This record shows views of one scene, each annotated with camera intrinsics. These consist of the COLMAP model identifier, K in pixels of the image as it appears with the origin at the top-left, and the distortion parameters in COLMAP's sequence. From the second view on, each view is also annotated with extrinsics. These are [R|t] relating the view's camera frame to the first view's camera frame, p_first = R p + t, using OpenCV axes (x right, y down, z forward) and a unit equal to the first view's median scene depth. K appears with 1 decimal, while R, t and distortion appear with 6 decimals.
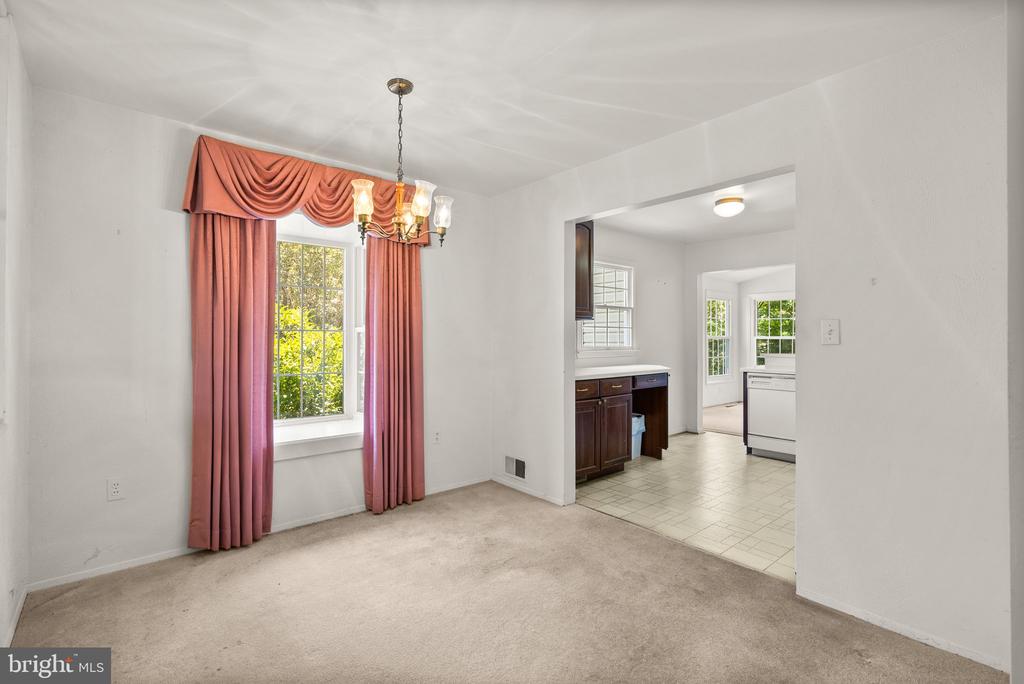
lens RADIAL K [[467.1, 0, 507.8], [0, 467.1, 342.3], [0, 0, 1]] dist [-0.005965, 0.001569]
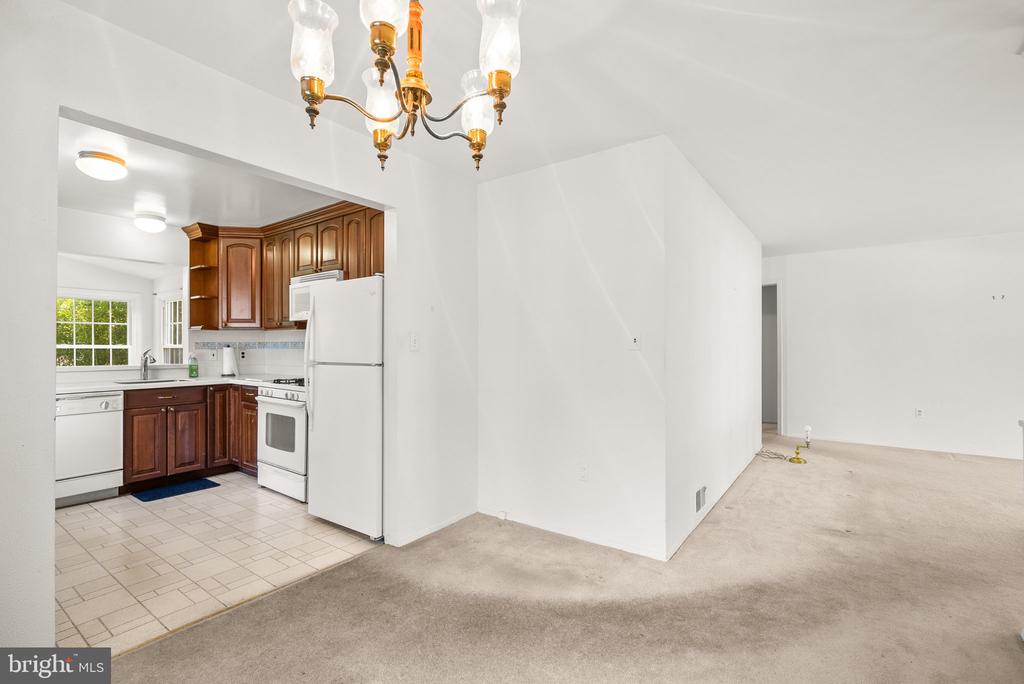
lens RADIAL K [[467.1, 0, 512.0], [0, 467.1, 342.2], [0, 0, 1]] dist [-0.005965, 0.001569]
pose [[-0.238261, 0.007807, 0.971170, -0.363308], [0.010982, 0.999925, -0.005344, -0.005350], [-0.971139, 0.009392, -0.238329, 0.519866]]
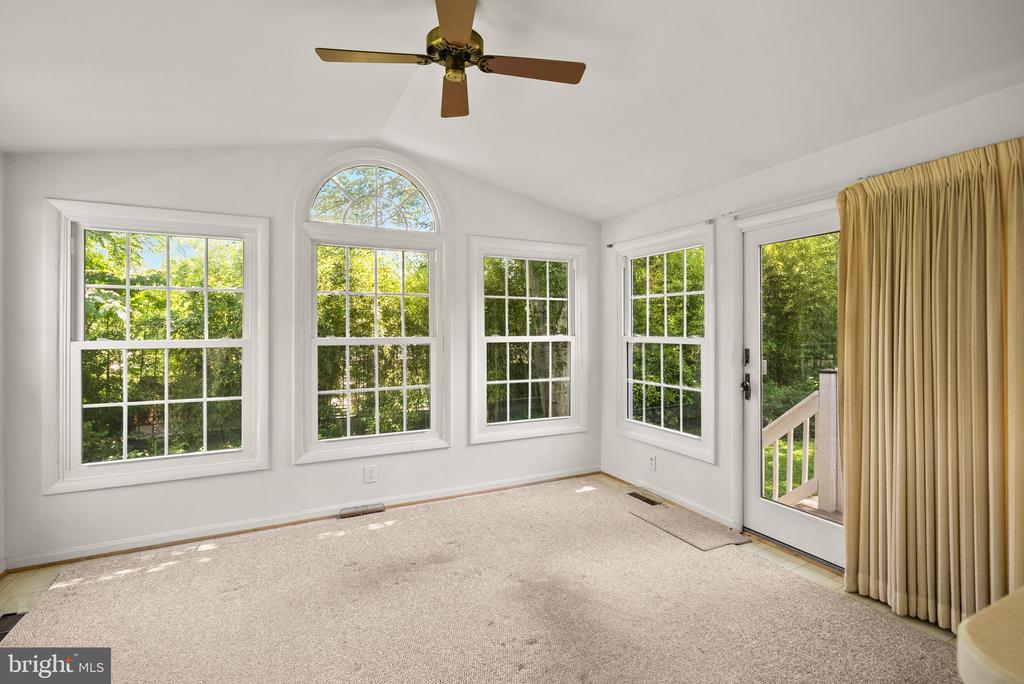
lens RADIAL K [[467.1, 0, 504.0], [0, 467.1, 326.8], [0, 0, 1]] dist [-0.005965, 0.001569]
pose [[0.233354, -0.001825, 0.972390, 0.628015], [0.011724, 0.999931, -0.000937, -0.039211], [-0.972321, 0.011619, 0.233359, 1.380707]]
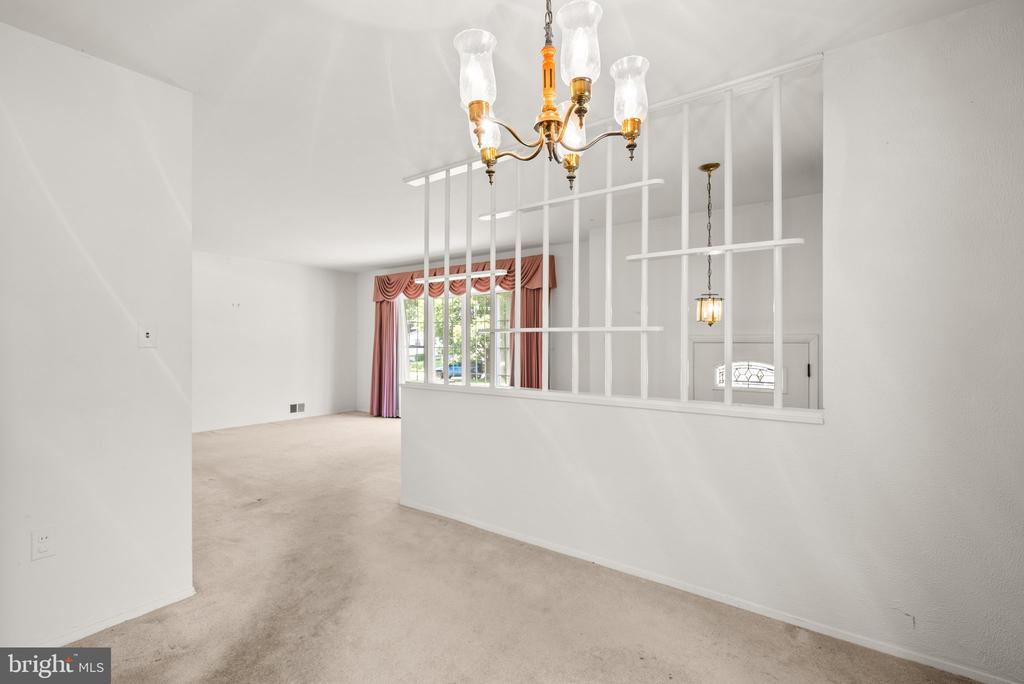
lens RADIAL K [[467.1, 0, 508.1], [0, 467.1, 341.8], [0, 0, 1]] dist [-0.005965, 0.001569]
pose [[-0.973896, 0.001489, -0.226991, -0.034247], [-0.000663, 0.999956, 0.009404, -0.007567], [0.226995, 0.009309, -0.973851, 0.772393]]
